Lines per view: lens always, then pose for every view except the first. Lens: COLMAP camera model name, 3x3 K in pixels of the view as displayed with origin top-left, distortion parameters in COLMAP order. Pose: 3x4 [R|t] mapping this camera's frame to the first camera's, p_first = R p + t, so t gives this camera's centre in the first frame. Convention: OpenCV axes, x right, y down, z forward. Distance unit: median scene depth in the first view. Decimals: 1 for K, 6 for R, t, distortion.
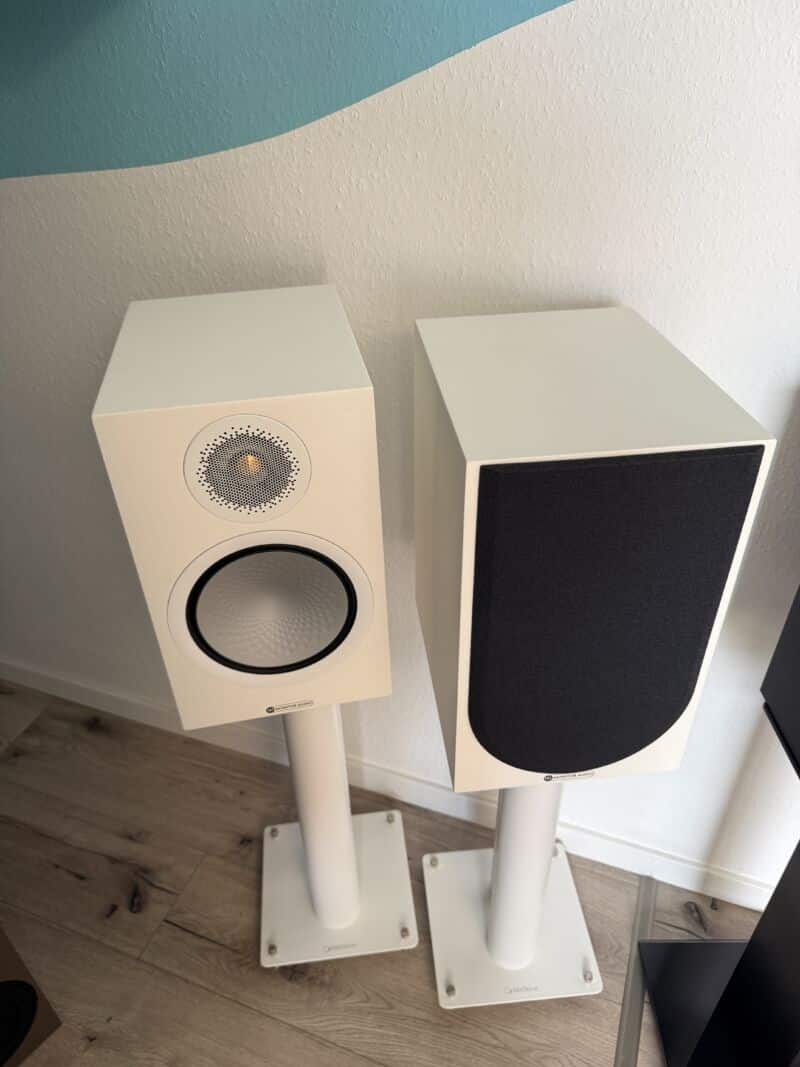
lens RADIAL K [[780.7, 0, 400.0], [0, 780.7, 533.5], [0, 0, 1]] dist [-0.001397, 0.000899]
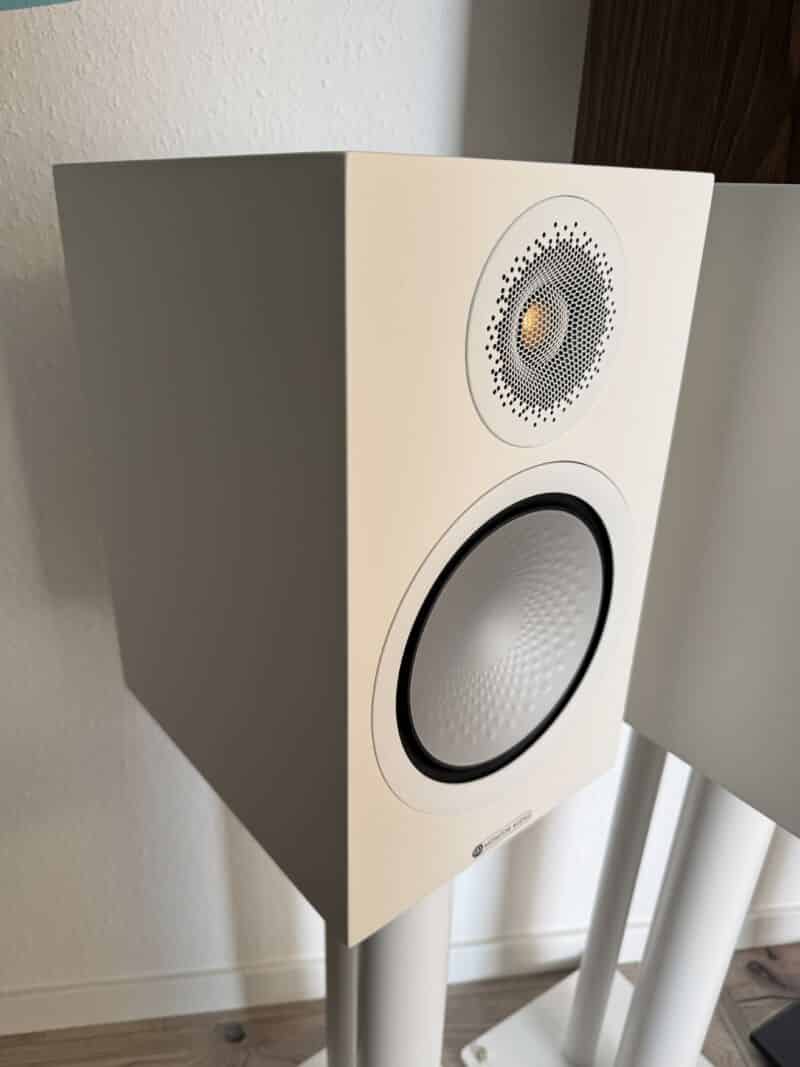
lens RADIAL K [[780.7, 0, 400.0], [0, 780.7, 533.5], [0, 0, 1]] dist [-0.001397, 0.000899]
pose [[0.874997, -0.157003, 0.457963, -0.530783], [0.241894, 0.961193, -0.132645, 0.092586], [-0.419366, 0.226842, 0.879019, 0.610426]]
